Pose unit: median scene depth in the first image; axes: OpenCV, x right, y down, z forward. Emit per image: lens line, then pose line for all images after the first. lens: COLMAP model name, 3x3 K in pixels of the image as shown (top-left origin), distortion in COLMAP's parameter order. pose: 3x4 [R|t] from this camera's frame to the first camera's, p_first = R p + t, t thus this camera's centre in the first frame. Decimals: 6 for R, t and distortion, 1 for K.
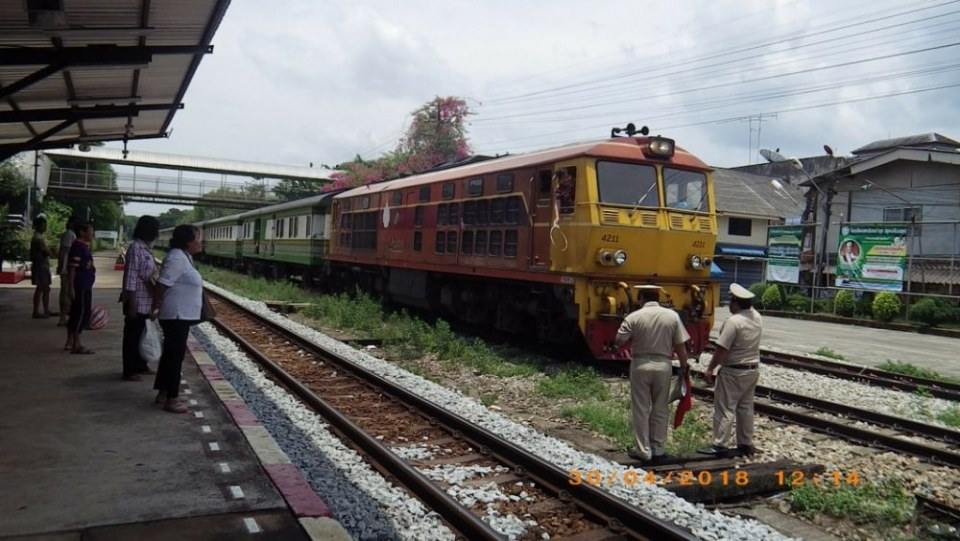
lens RADIAL K [[747.0, 0, 489.1], [0, 747.0, 264.5], [0, 0, 1]] dist [-0.006053, -0.002730]
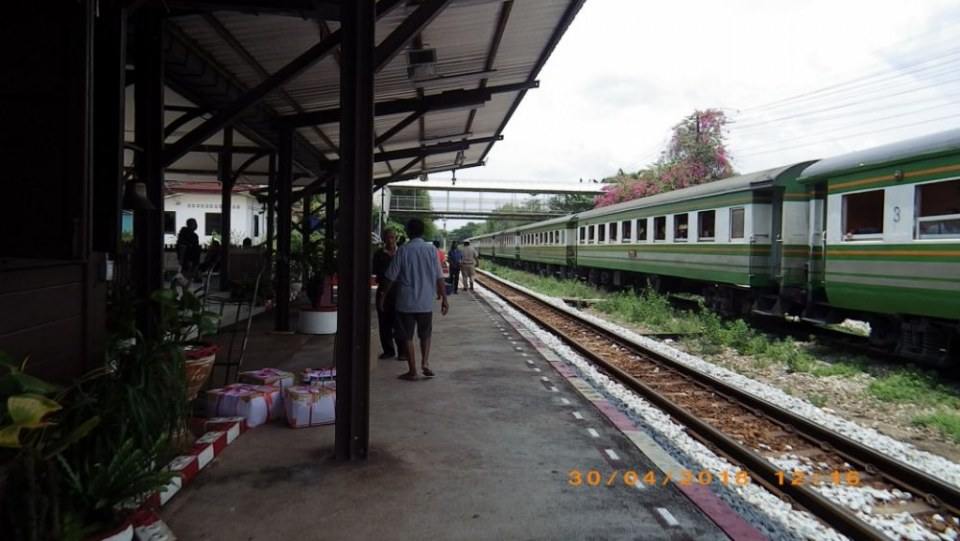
lens RADIAL K [[631.2, 0, 492.9], [0, 631.2, 261.3], [0, 0, 1]] dist [0.007756, 0.002526]
pose [[0.934478, -0.025580, -0.355102, -0.082998], [0.024860, 0.999669, -0.006589, -0.007737], [0.355153, -0.002670, 0.934804, 0.052909]]
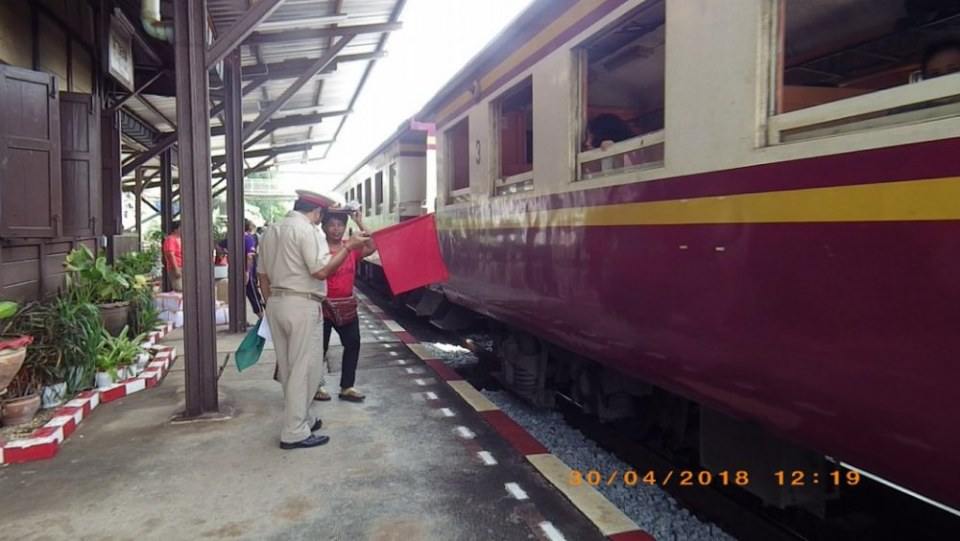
lens RADIAL K [[620.8, 0, 482.1], [0, 620.8, 269.6], [0, 0, 1]] dist [0.066682, 0.002842]
pose [[0.985706, -0.037935, -0.164145, 0.099692], [0.046249, 0.997818, 0.047128, 0.004743], [0.161999, -0.054046, 0.985310, -0.283586]]
